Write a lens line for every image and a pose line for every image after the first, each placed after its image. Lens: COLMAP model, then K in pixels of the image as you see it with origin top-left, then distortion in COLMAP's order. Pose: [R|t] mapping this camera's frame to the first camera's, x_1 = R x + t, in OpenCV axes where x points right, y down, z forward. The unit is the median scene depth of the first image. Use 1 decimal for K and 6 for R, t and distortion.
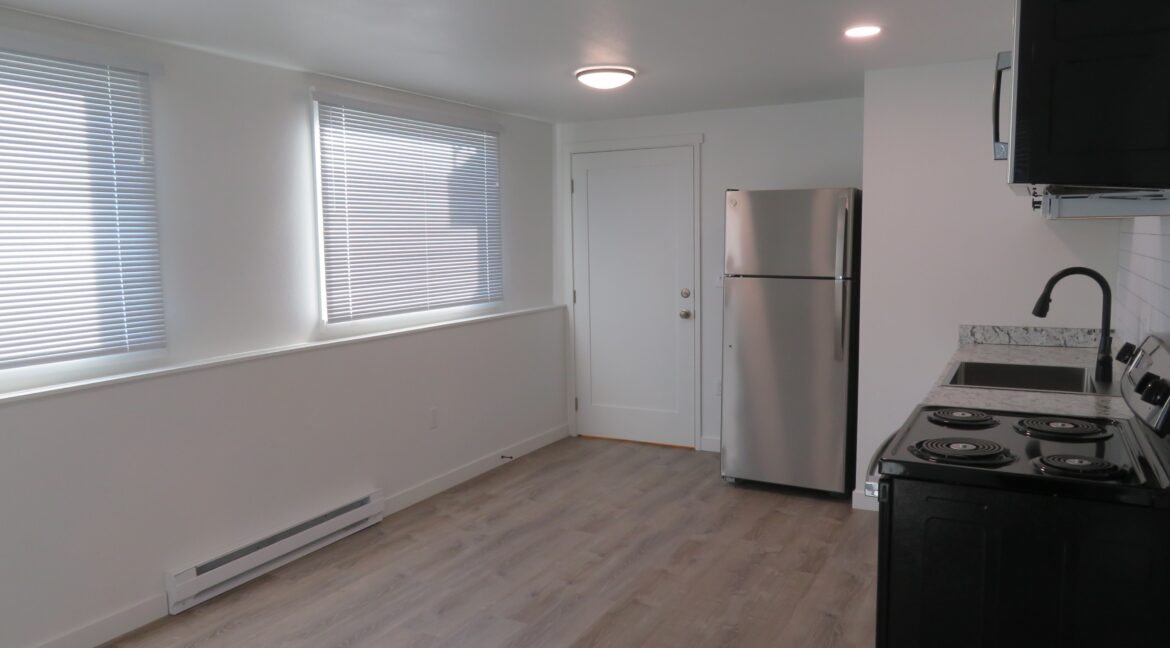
lens RADIAL K [[848.3, 0, 585.0], [0, 848.3, 324.0], [0, 0, 1]] dist [-0.005638, -0.001615]
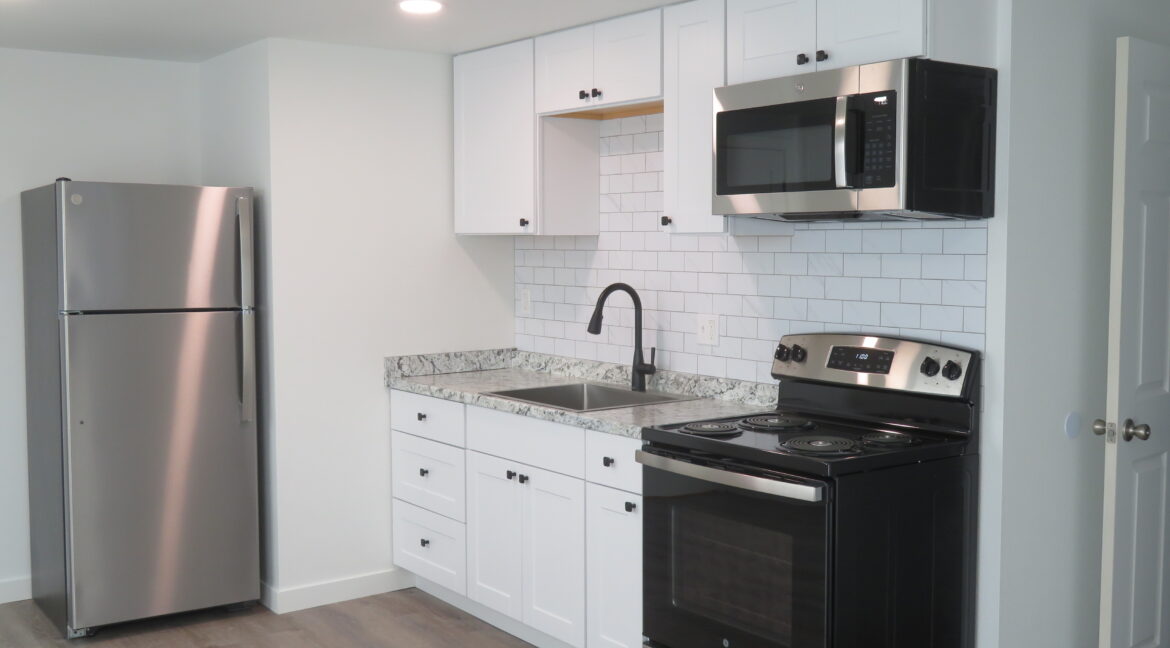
lens RADIAL K [[1208.0, 0, 585.0], [0, 1208.0, 324.0], [0, 0, 1]] dist [-0.006661, 0.002717]
pose [[0.428680, -0.049968, 0.902073, -0.525581], [0.090387, 0.995832, 0.012208, -0.027116], [-0.898923, 0.076302, 0.431410, 0.281899]]
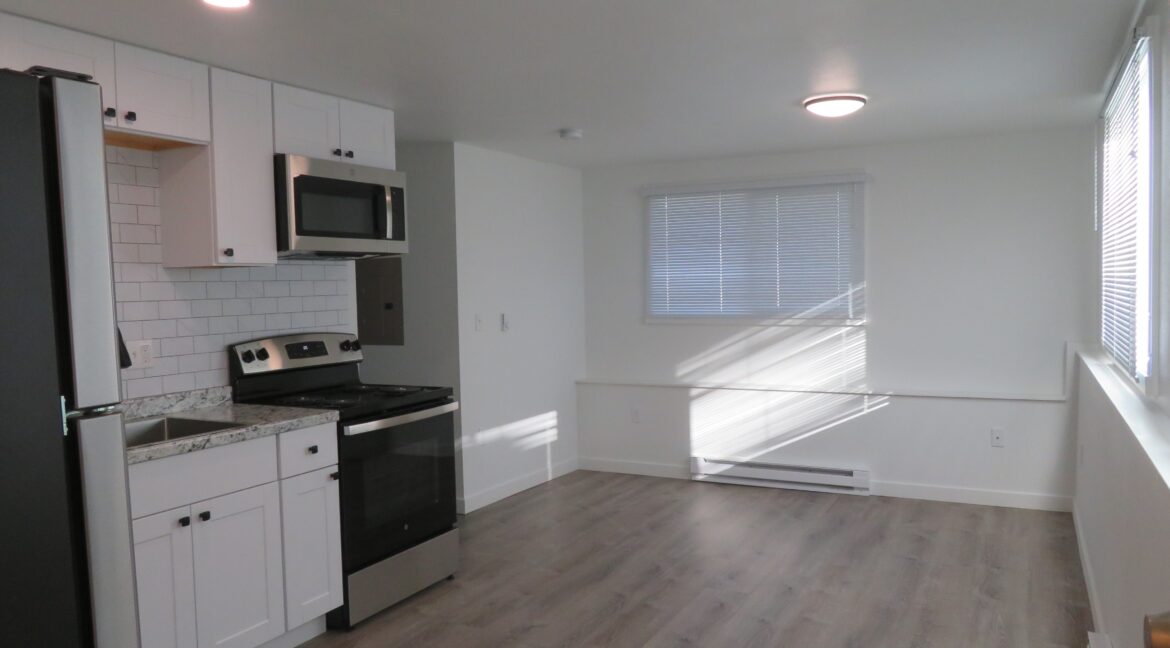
lens RADIAL K [[861.1, 0, 585.0], [0, 861.1, 324.0], [0, 0, 1]] dist [-0.005516, 0.001263]
pose [[-0.999368, 0.034598, -0.008147, 0.023606], [0.032976, 0.988018, 0.150777, -0.129318], [0.013266, 0.150413, -0.988534, 1.371555]]
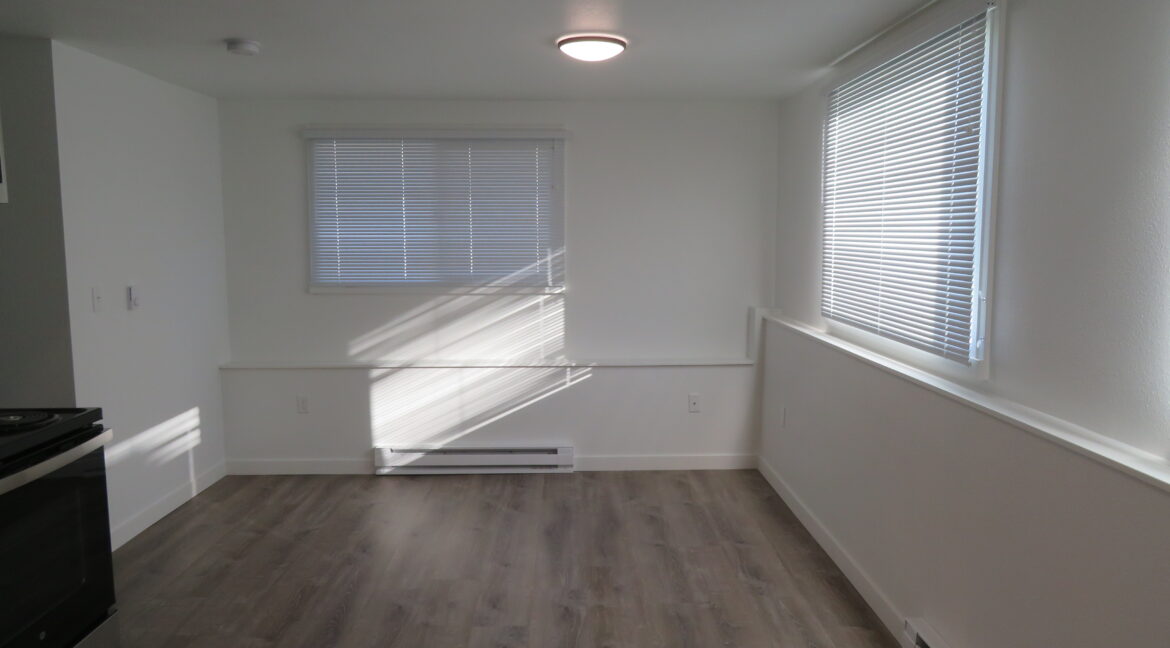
lens RADIAL K [[839.0, 0, 585.0], [0, 839.0, 324.0], [0, 0, 1]] dist [-0.007823, 0.000840]
pose [[-0.873368, 0.069978, -0.482007, 0.142594], [-0.035733, 0.977752, 0.206697, -0.122759], [0.485748, 0.197746, -0.851437, 1.134017]]
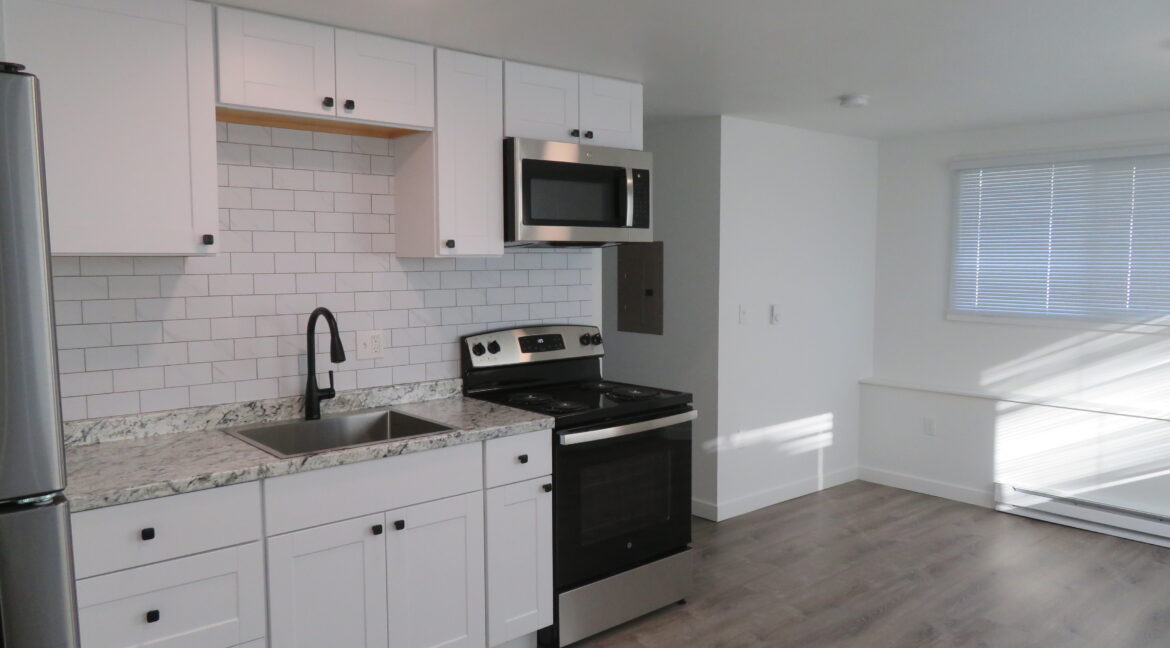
lens RADIAL K [[839.0, 0, 585.0], [0, 839.0, 324.0], [0, 0, 1]] dist [-0.007823, 0.000840]
pose [[-0.936915, -0.012994, 0.349315, -0.023816], [0.050576, 0.983755, 0.172247, -0.136941], [-0.345879, 0.179048, -0.921037, 1.231360]]
